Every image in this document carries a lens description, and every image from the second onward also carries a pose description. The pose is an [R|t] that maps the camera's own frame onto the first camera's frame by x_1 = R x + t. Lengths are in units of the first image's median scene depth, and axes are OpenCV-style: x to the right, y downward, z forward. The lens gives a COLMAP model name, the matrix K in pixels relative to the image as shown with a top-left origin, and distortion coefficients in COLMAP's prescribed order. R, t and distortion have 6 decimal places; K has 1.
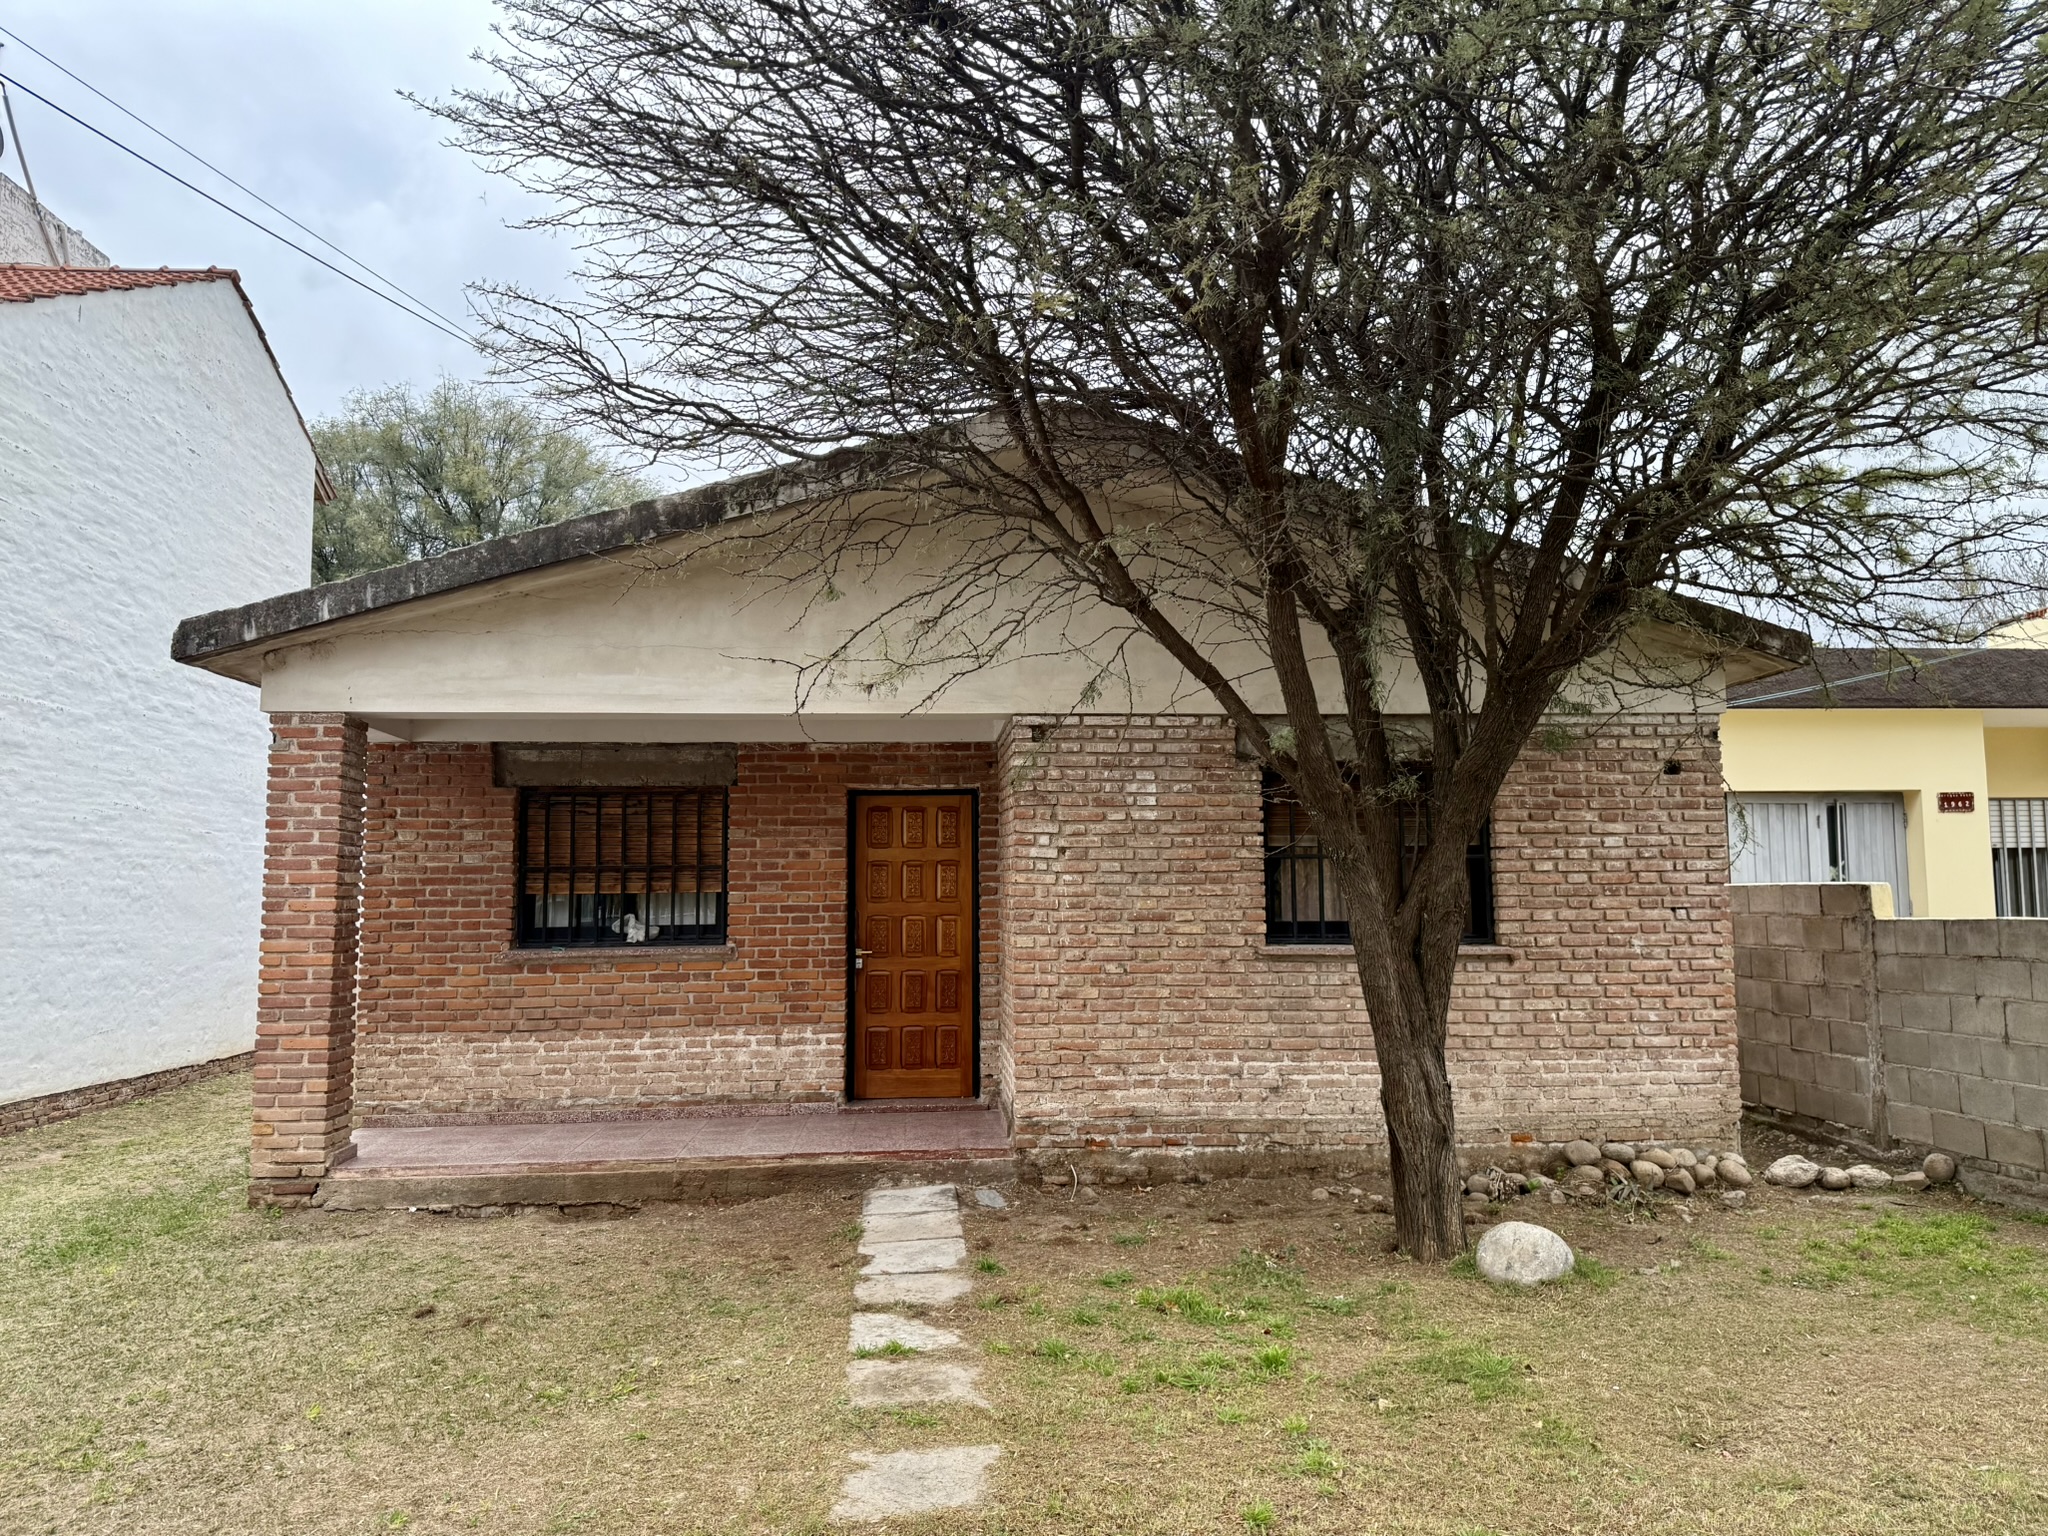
lens RADIAL K [[1442.3, 0, 1116.9], [0, 1442.3, 778.8], [0, 0, 1]] dist [0.104878, -0.172169]
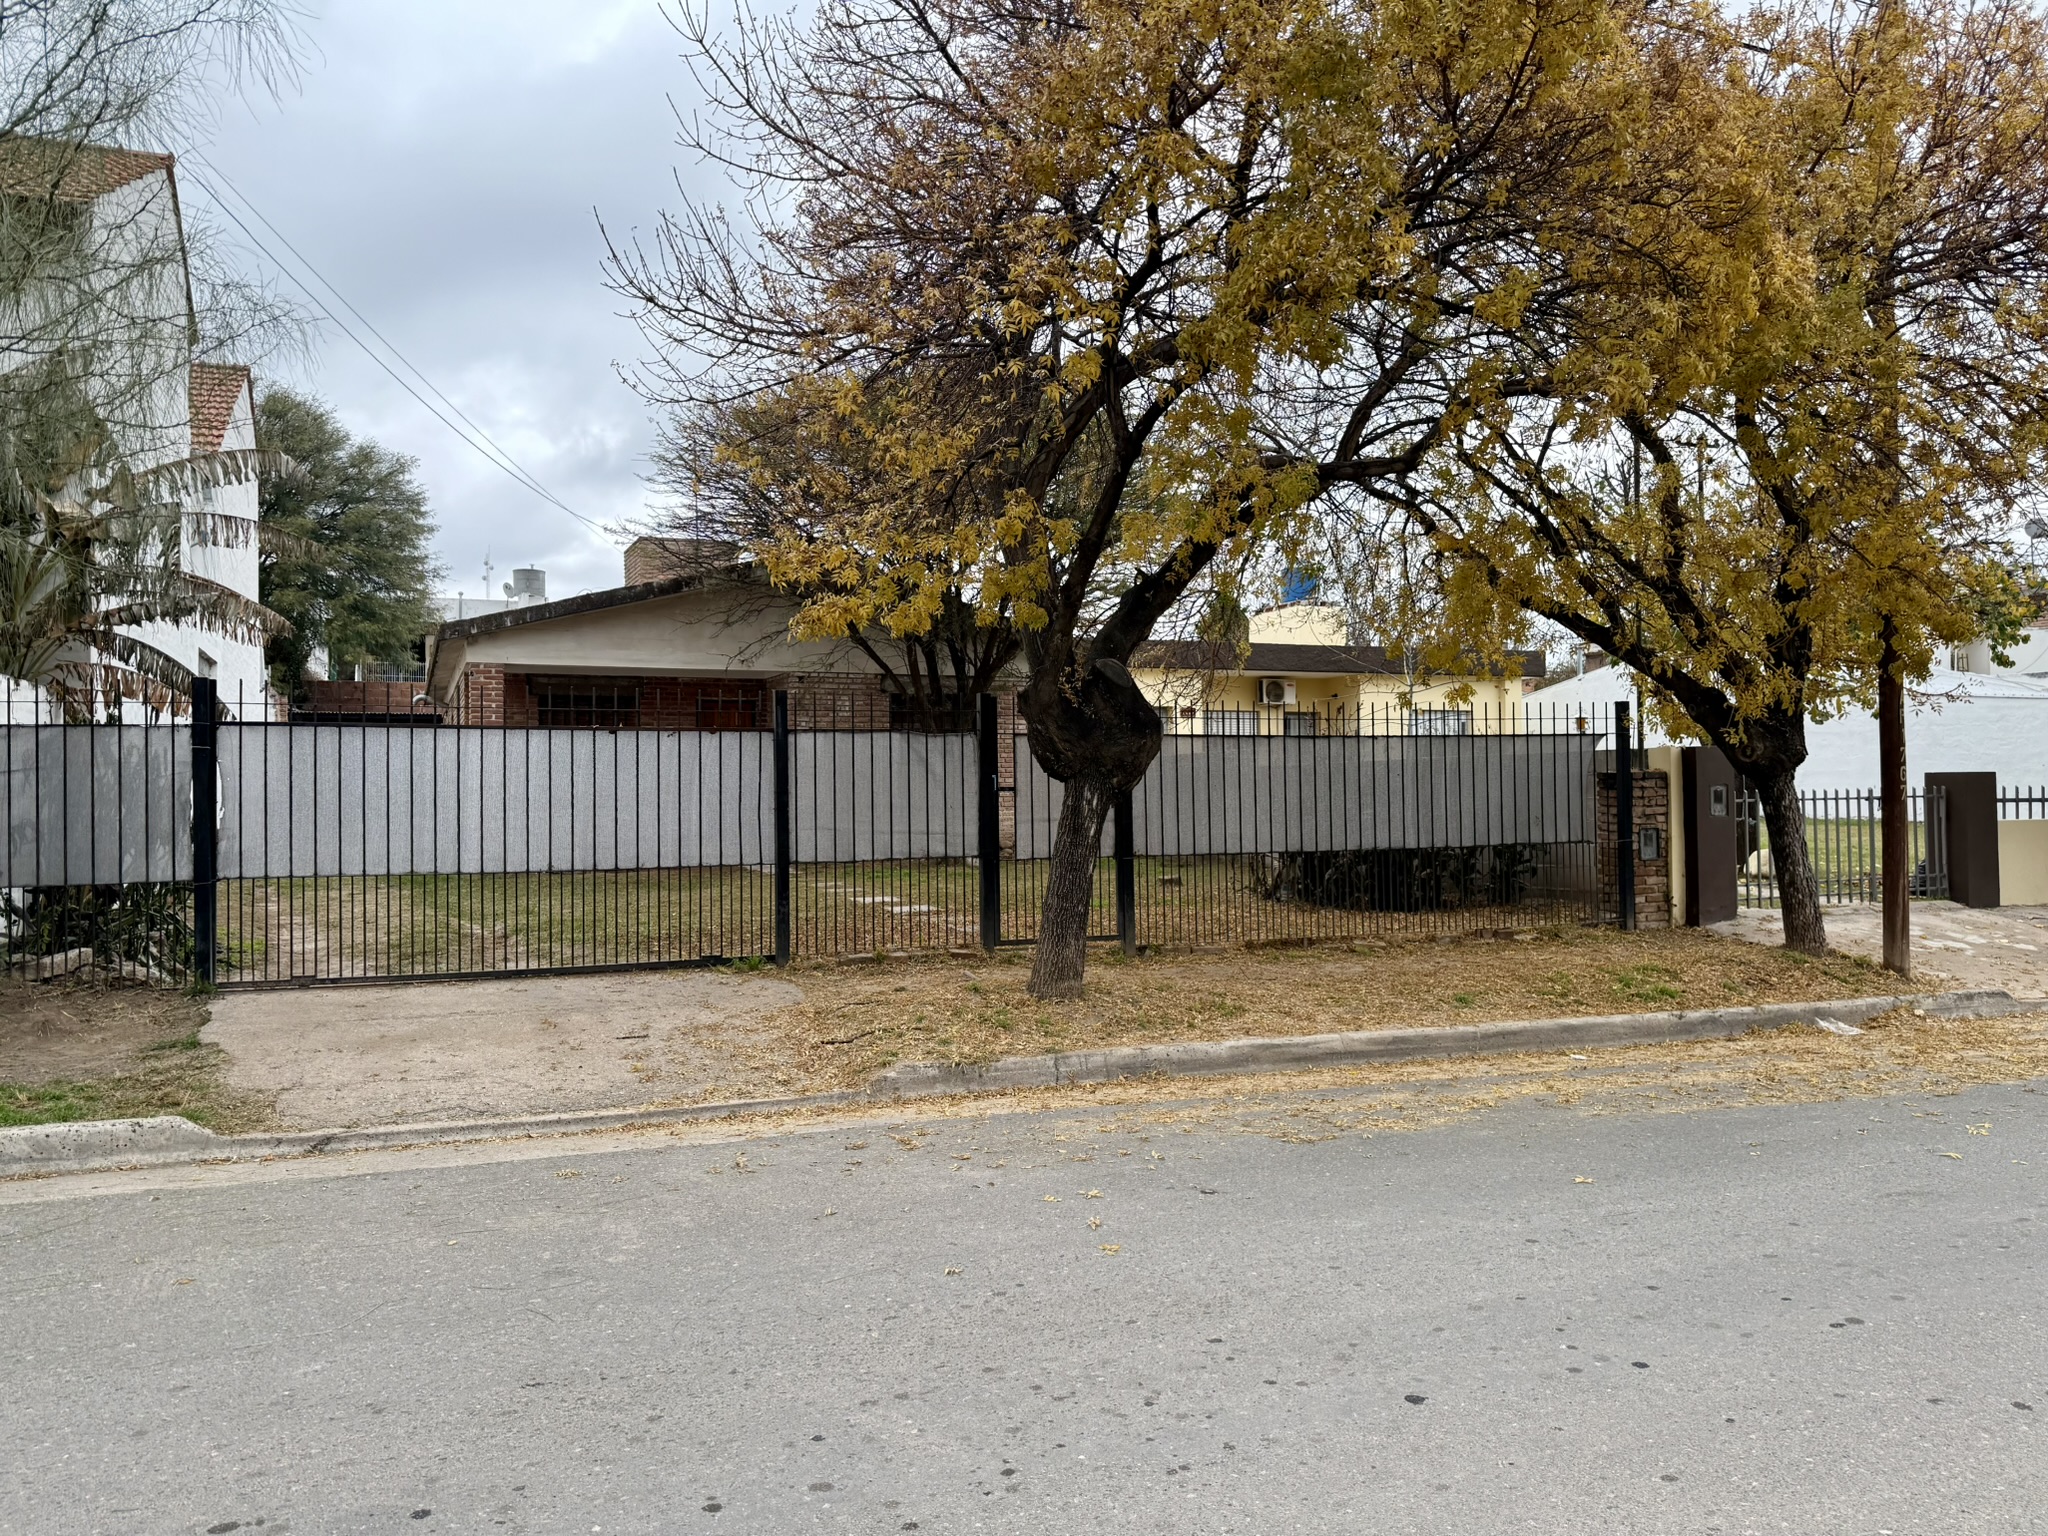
lens RADIAL K [[1418.6, 0, 1024.0], [0, 1418.6, 768.0], [0, 0, 1]] dist [0.079031, -0.122735]
pose [[0.948131, 0.002148, 0.317872, -0.452216], [-0.025151, 0.997349, 0.068277, -0.054470], [-0.316882, -0.072731, 0.945672, -1.360109]]
